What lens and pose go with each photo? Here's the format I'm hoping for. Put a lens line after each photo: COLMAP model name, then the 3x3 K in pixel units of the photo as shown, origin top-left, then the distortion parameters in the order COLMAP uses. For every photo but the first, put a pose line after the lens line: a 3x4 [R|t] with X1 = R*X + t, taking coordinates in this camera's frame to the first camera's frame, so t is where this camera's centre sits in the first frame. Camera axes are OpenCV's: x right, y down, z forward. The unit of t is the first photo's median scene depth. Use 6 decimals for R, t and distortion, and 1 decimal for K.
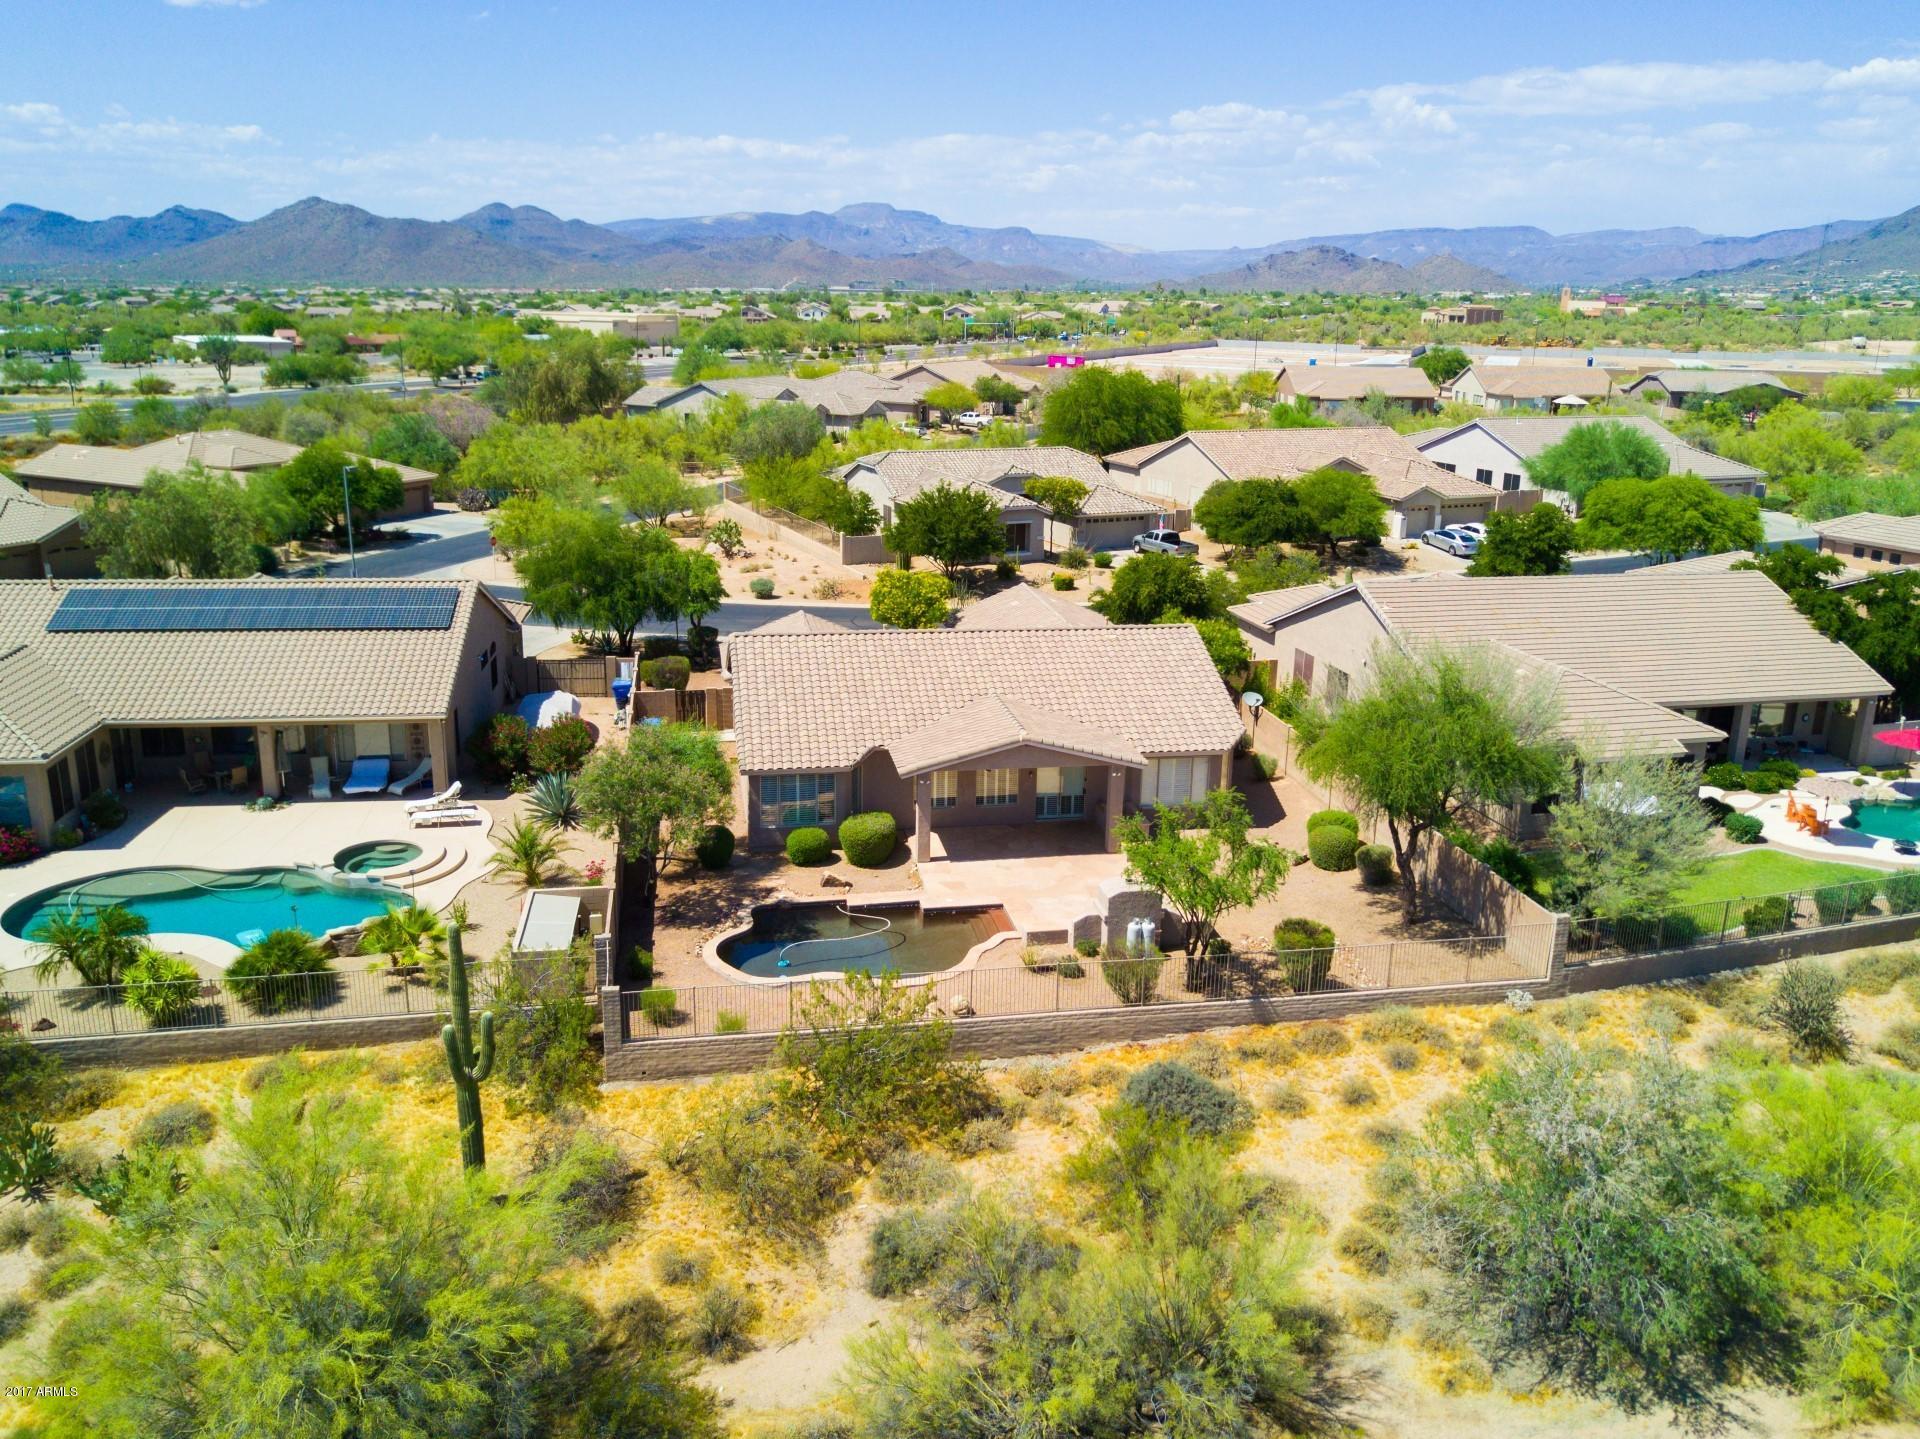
lens RADIAL K [[1507.6, 0, 976.9], [0, 1507.6, 713.7], [0, 0, 1]] dist [0.004412, -0.014550]
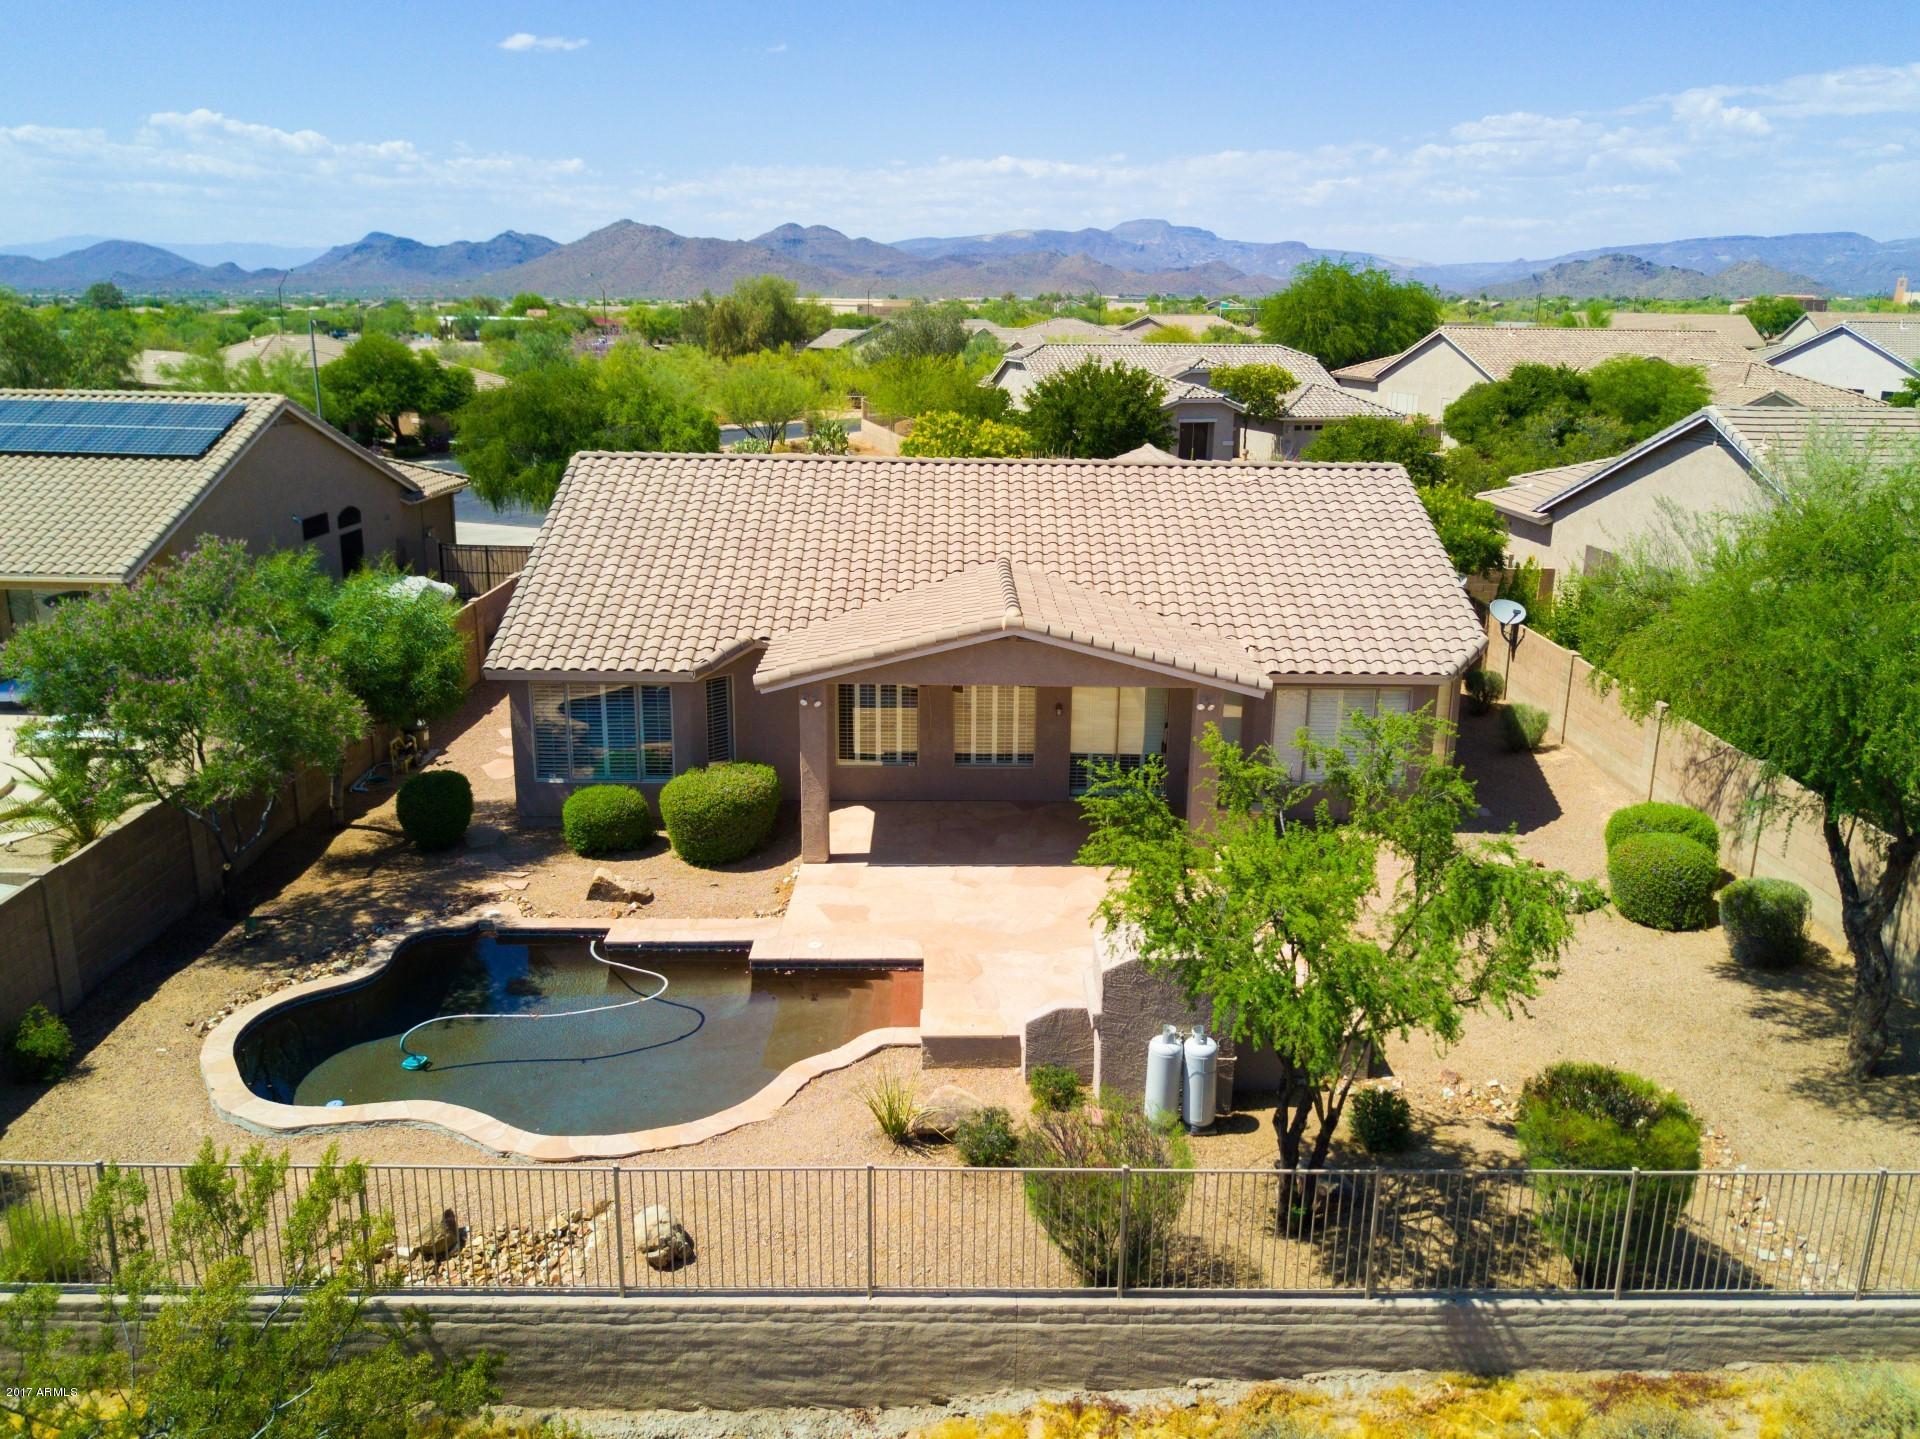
lens RADIAL K [[1486.4, 0, 977.9], [0, 1486.4, 712.5], [0, 0, 1]] dist [-0.005827, 0.010296]
pose [[0.984787, 0.039823, -0.169144, 0.101632], [-0.040830, 0.999163, -0.002483, 0.046738], [0.168903, 0.009351, 0.985588, 0.508063]]
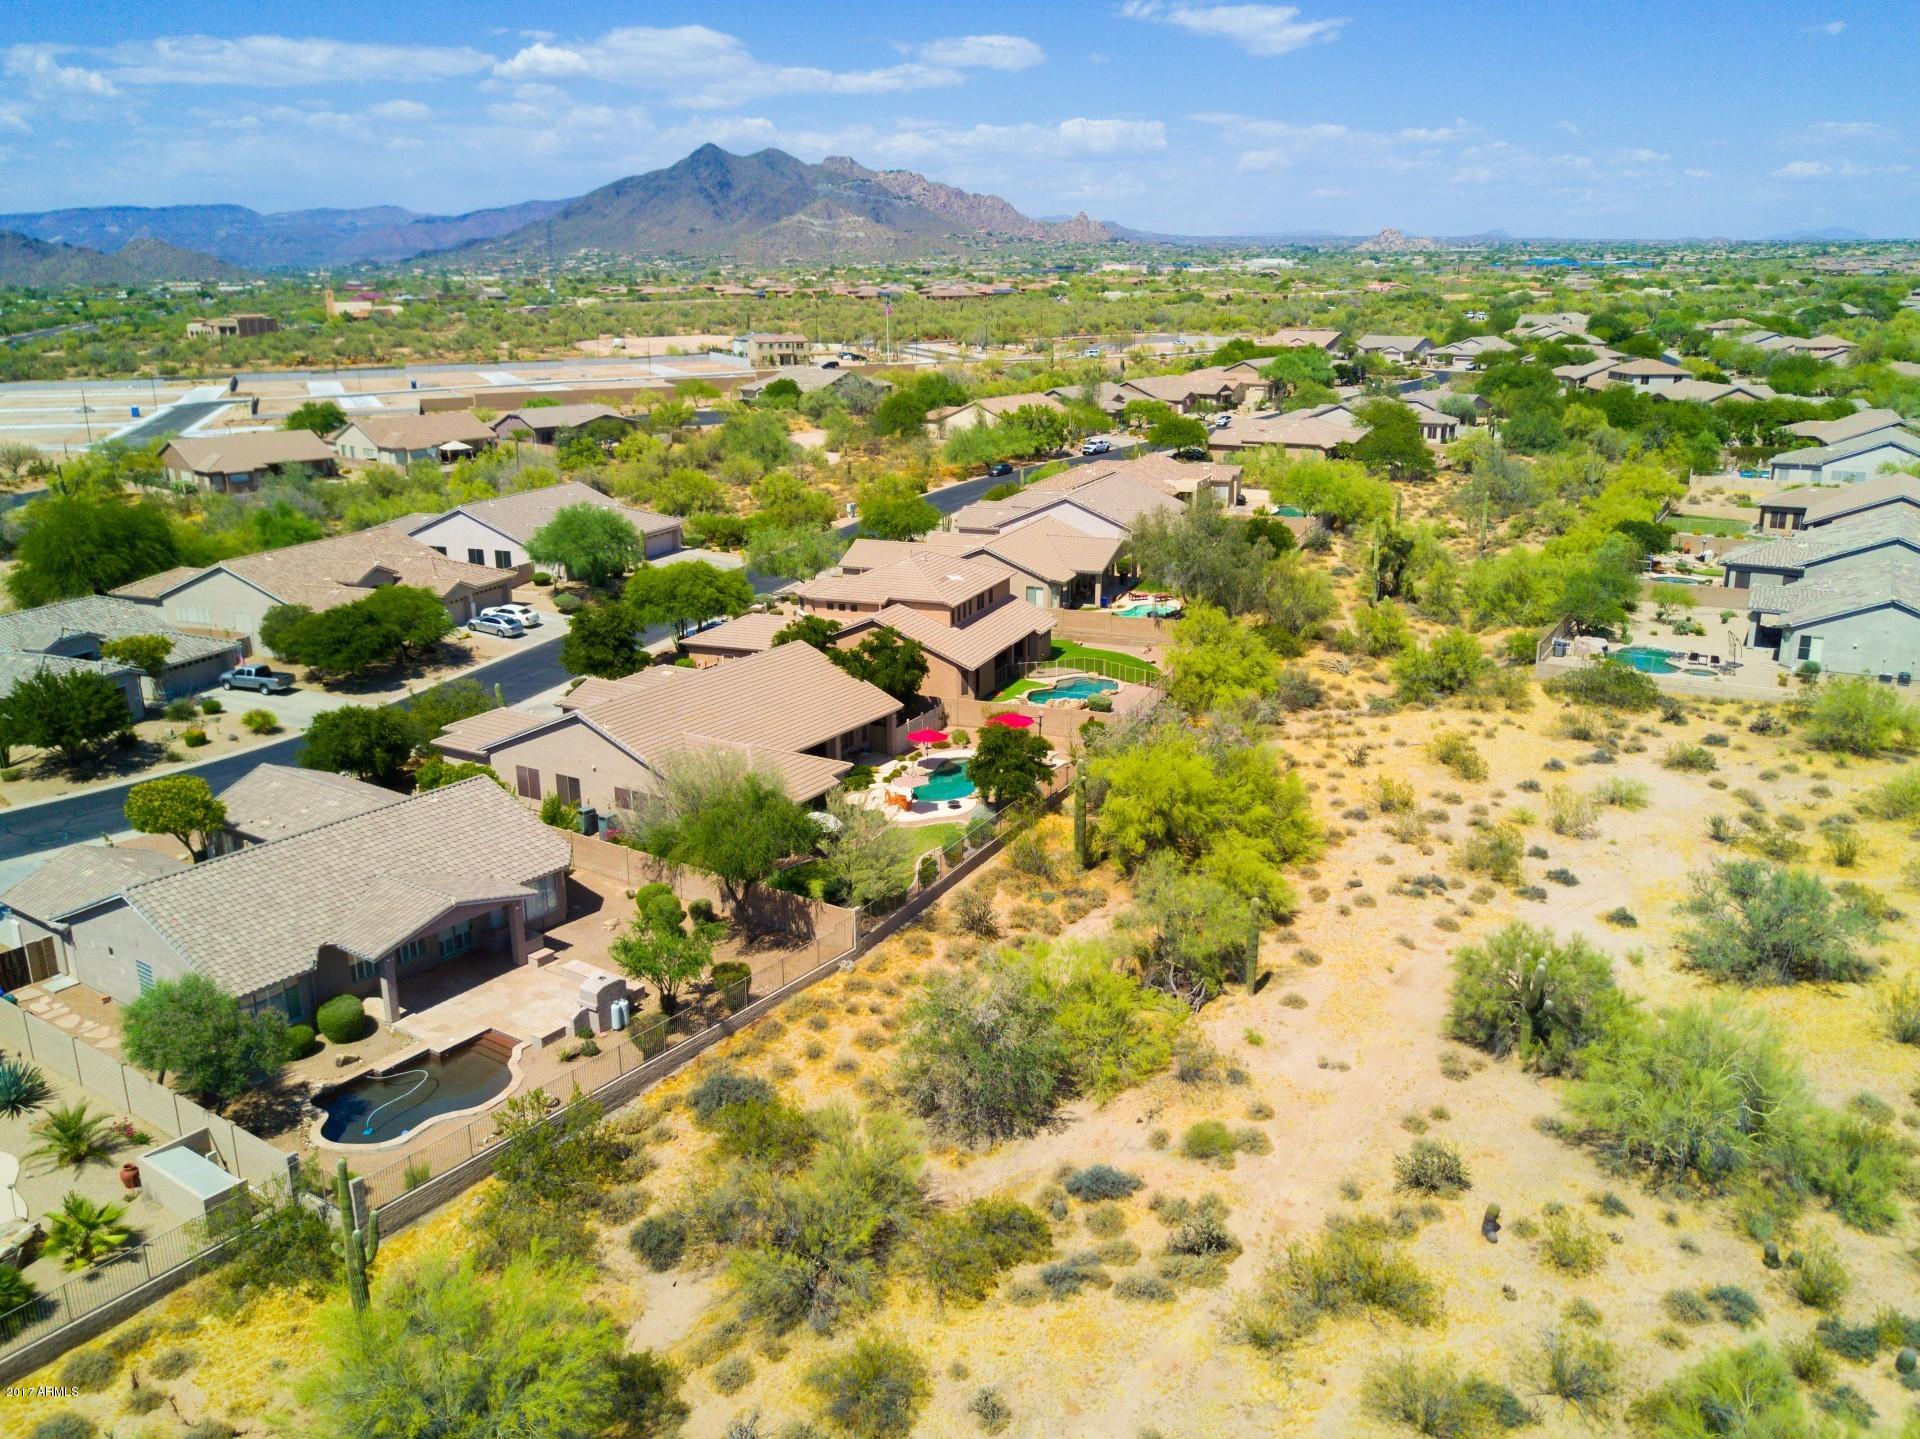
lens RADIAL K [[1518.7, 0, 981.3], [0, 1518.7, 717.8], [0, 0, 1]] dist [-0.001266, -0.005921]
pose [[0.716771, -0.219994, 0.661696, -0.463628], [0.211594, 0.972805, 0.094223, -0.161797], [-0.664430, 0.072474, 0.743828, -0.282665]]
